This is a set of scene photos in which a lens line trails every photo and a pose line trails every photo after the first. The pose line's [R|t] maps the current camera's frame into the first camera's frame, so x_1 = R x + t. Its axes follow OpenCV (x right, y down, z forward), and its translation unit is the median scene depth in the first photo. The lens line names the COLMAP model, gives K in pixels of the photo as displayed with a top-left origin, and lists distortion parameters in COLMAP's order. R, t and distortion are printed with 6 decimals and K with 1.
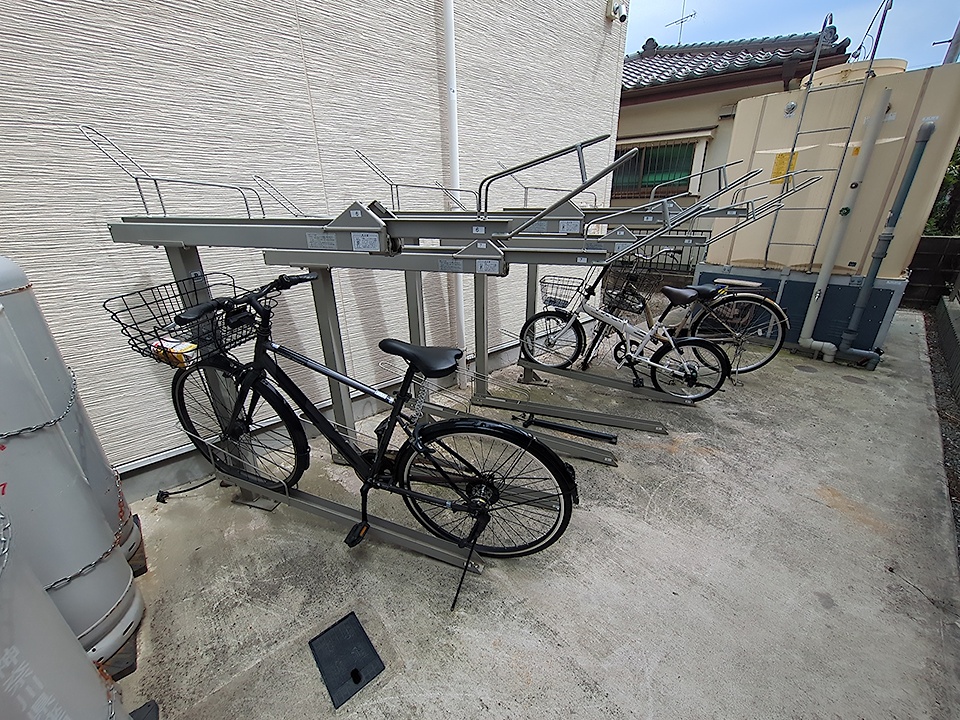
lens RADIAL K [[383.1, 0, 485.3], [0, 383.1, 362.6], [0, 0, 1]] dist [-0.028513, 0.012711]
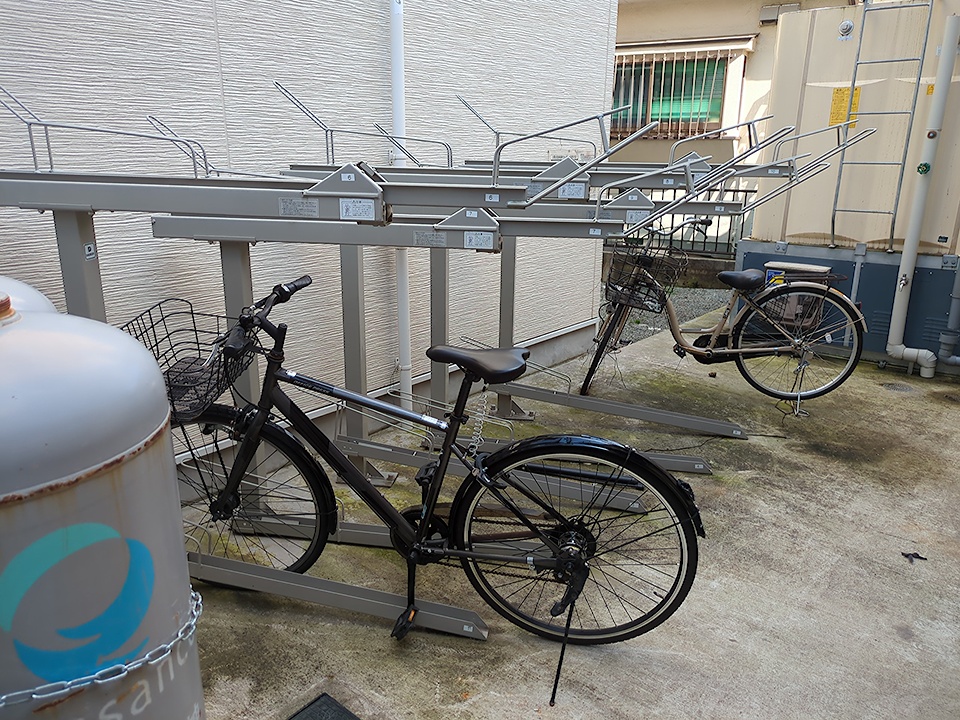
lens RADIAL K [[714.9, 0, 480.2], [0, 714.9, 356.1], [0, 0, 1]] dist [0.005332, 0.001174]
pose [[0.989977, -0.021591, 0.139566, -0.110068], [0.035213, 0.994770, -0.095883, 0.070269], [-0.136766, 0.099836, 0.985560, -0.235835]]
